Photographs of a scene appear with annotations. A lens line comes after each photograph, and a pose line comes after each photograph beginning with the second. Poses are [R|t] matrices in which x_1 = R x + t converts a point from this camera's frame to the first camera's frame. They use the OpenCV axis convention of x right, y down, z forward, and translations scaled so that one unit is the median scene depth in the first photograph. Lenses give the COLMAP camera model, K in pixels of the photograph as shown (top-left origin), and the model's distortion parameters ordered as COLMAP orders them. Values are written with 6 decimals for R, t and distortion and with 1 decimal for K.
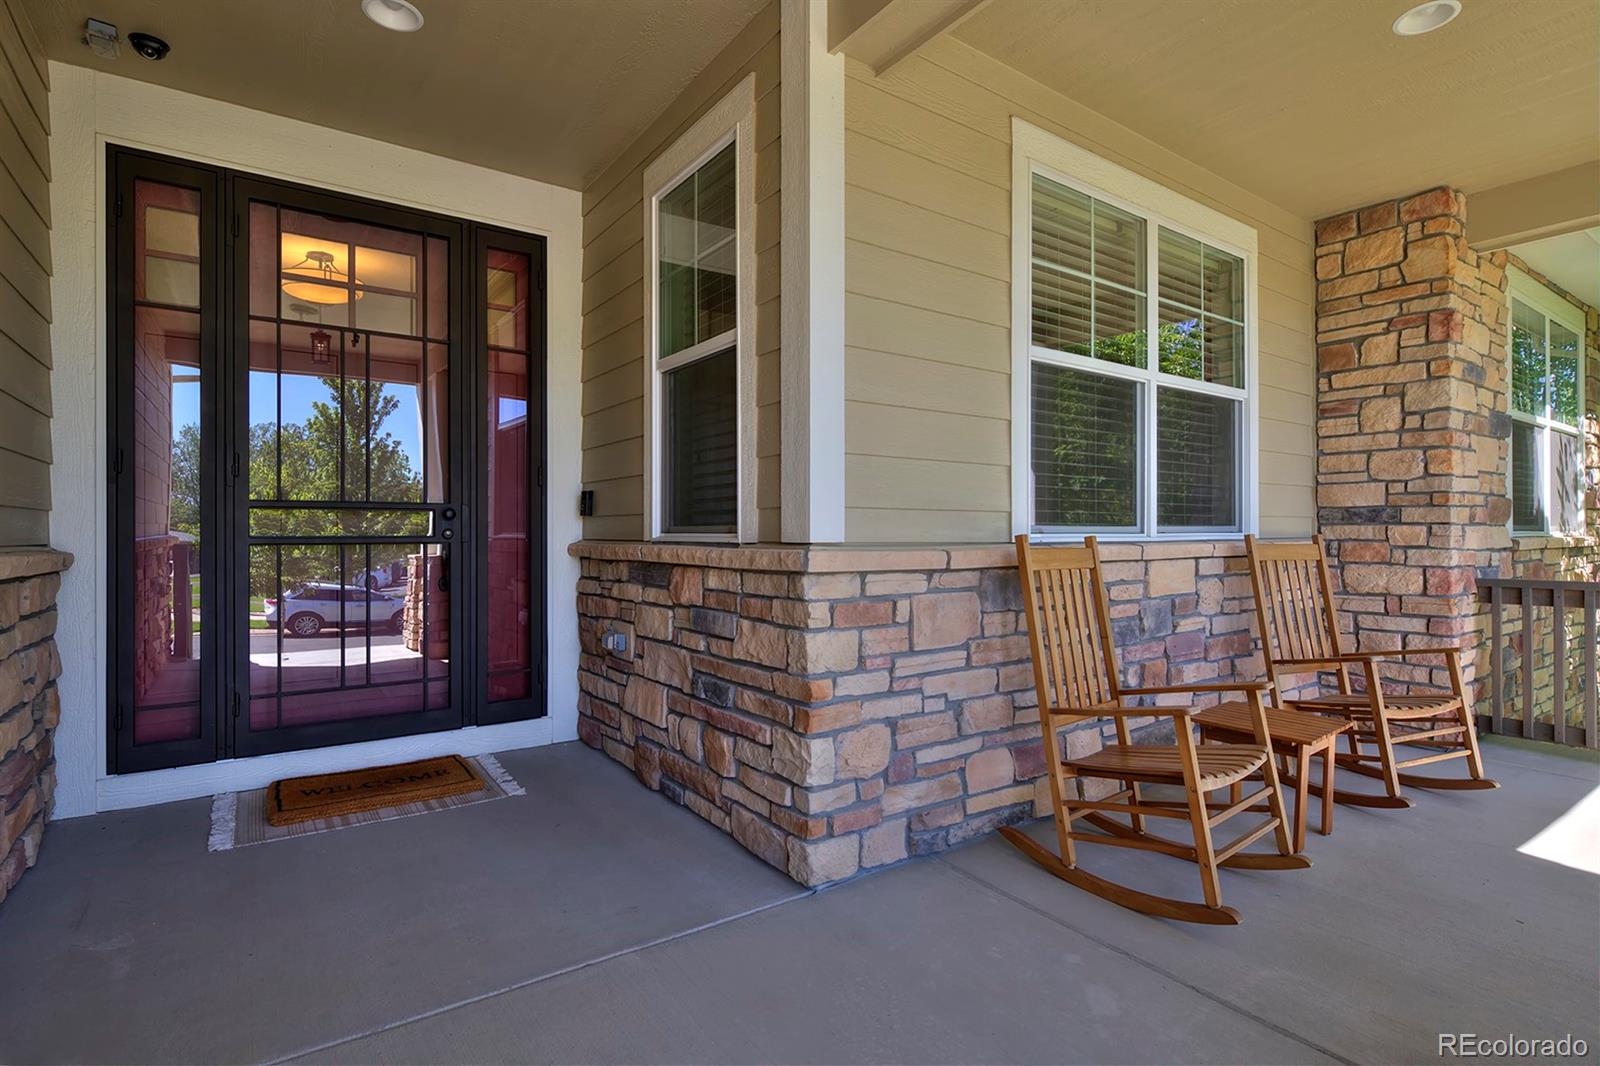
lens RADIAL K [[812.8, 0, 805.6], [0, 812.8, 530.7], [0, 0, 1]] dist [0.000390, -0.002554]
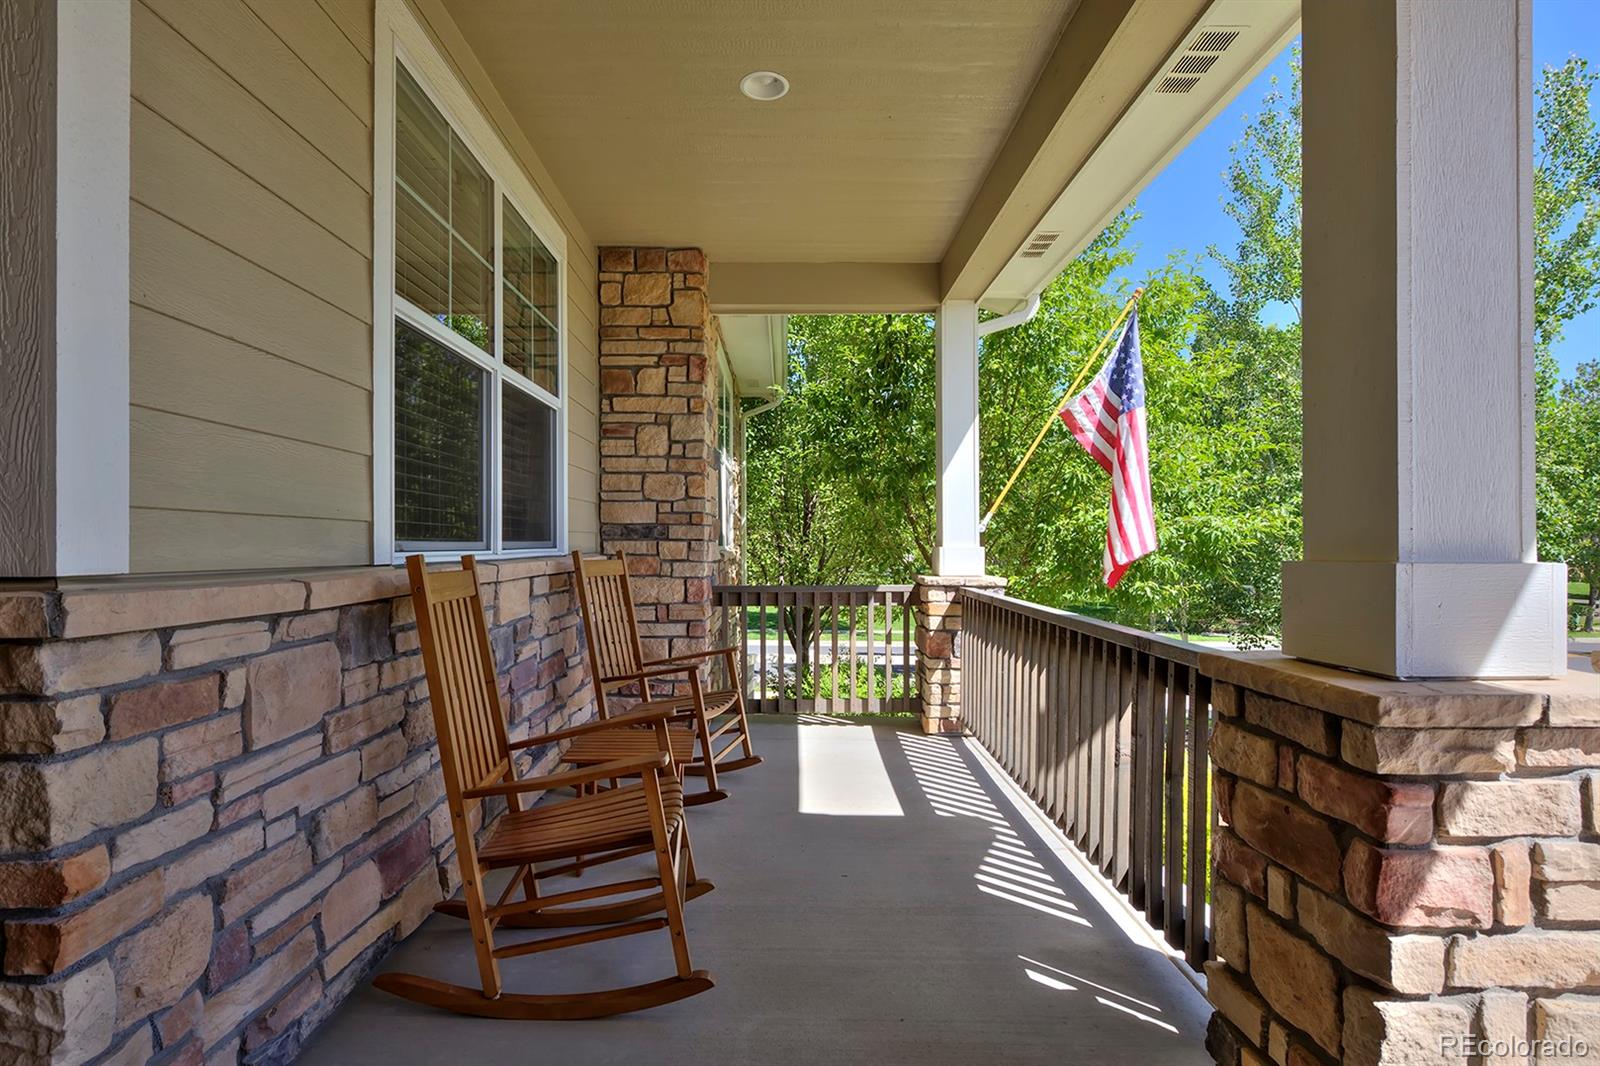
lens RADIAL K [[812.8, 0, 796.0], [0, 812.8, 544.8], [0, 0, 1]] dist [0.000390, -0.002554]
pose [[0.565965, 0.000452, 0.824429, -0.117209], [-0.003126, 0.999994, 0.001598, -0.005524], [-0.824423, -0.003482, 0.565963, 0.294214]]
